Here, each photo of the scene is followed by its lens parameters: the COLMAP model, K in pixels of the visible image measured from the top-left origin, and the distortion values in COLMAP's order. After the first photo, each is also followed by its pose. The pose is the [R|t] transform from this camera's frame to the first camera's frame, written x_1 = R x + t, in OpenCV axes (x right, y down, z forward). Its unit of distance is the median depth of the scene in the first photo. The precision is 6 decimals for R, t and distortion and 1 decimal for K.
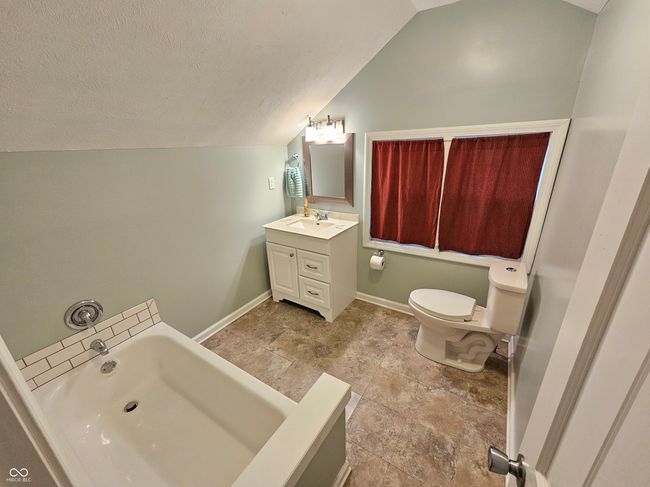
lens RADIAL K [[268.5, 0, 325.6], [0, 268.5, 242.1], [0, 0, 1]] dist [-0.006902, -0.000186]
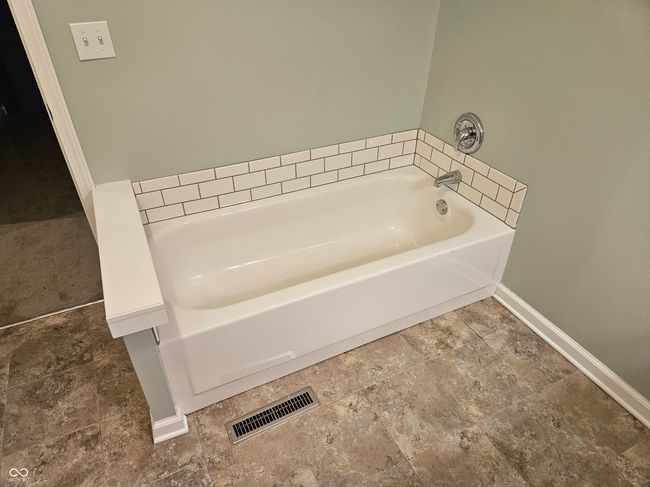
lens RADIAL K [[435.5, 0, 325.2], [0, 435.5, 243.4], [0, 0, 1]] dist [0.006731, 0.002906]
pose [[-0.516518, 0.516034, -0.683314, 0.246139], [-0.289836, 0.645539, 0.706594, -0.225682], [0.805732, 0.563018, -0.183868, 0.870079]]
